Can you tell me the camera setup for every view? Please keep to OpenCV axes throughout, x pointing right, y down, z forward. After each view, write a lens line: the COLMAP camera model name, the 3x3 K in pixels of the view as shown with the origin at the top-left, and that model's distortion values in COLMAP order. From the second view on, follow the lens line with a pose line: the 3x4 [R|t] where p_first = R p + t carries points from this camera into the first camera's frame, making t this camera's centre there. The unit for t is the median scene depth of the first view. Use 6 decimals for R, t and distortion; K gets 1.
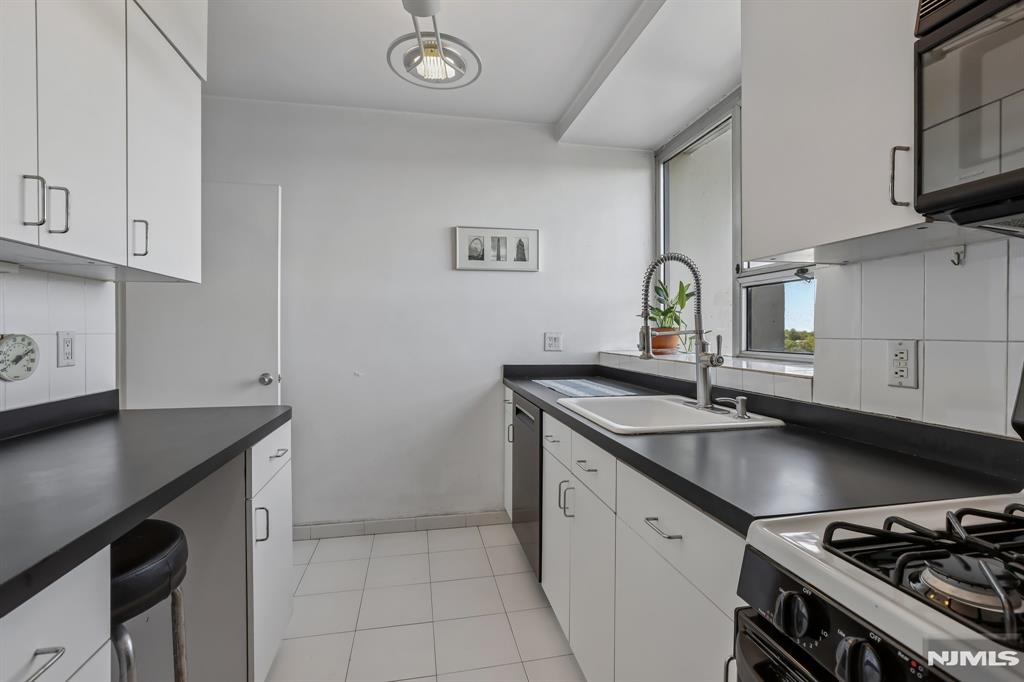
lens RADIAL K [[473.8, 0, 516.7], [0, 473.8, 337.6], [0, 0, 1]] dist [-0.051718, 0.018917]
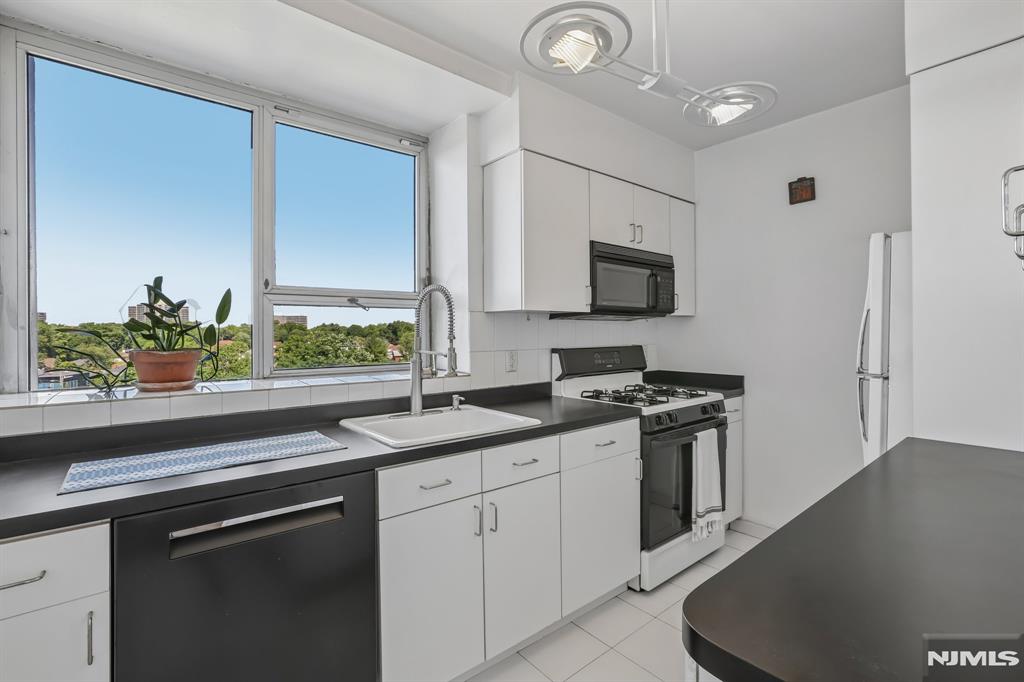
lens RADIAL K [[494.5, 0, 527.8], [0, 494.5, 339.9], [0, 0, 1]] dist [0.022577, 0.000039]
pose [[-0.504443, -0.005918, 0.863425, -0.806248], [0.022508, 0.999547, 0.020001, -0.058369], [-0.863152, 0.029524, -0.504081, 1.360962]]
